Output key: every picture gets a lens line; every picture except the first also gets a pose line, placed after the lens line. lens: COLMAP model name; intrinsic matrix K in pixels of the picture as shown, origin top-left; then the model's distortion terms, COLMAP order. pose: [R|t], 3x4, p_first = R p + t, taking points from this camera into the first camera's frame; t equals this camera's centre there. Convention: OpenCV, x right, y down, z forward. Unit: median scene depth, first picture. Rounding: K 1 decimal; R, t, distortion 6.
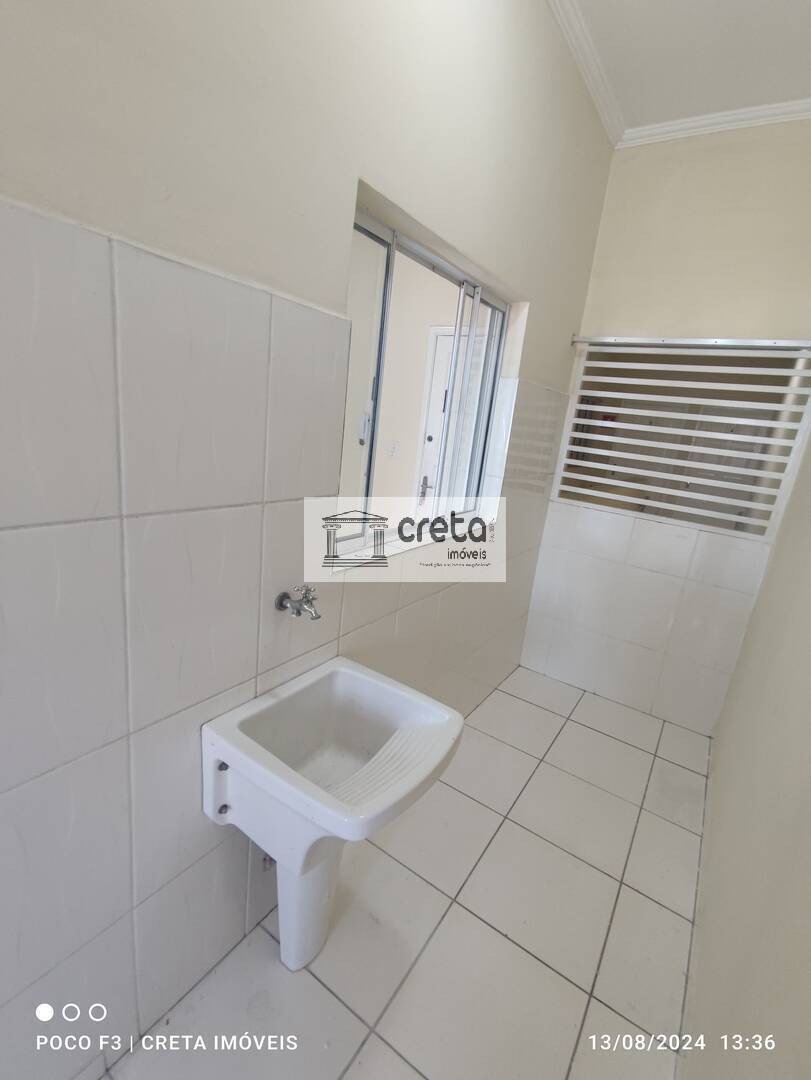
lens RADIAL K [[493.4, 0, 407.4], [0, 493.4, 543.9], [0, 0, 1]] dist [0.003666, 0.000076]
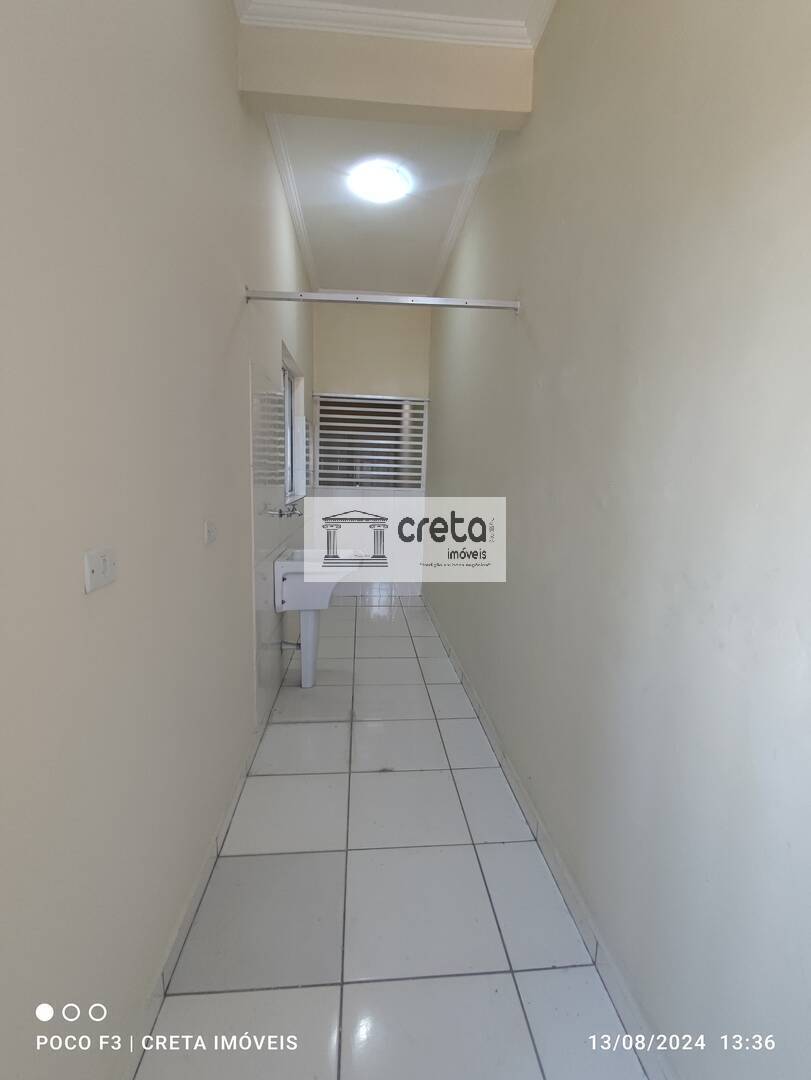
lens RADIAL K [[493.4, 0, 405.3], [0, 493.4, 538.6], [0, 0, 1]] dist [0.003666, 0.000076]
pose [[0.773139, -0.165837, 0.612172, -0.631468], [0.216392, 0.976267, -0.008821, 0.194889], [-0.596180, 0.139289, 0.790676, -0.573821]]
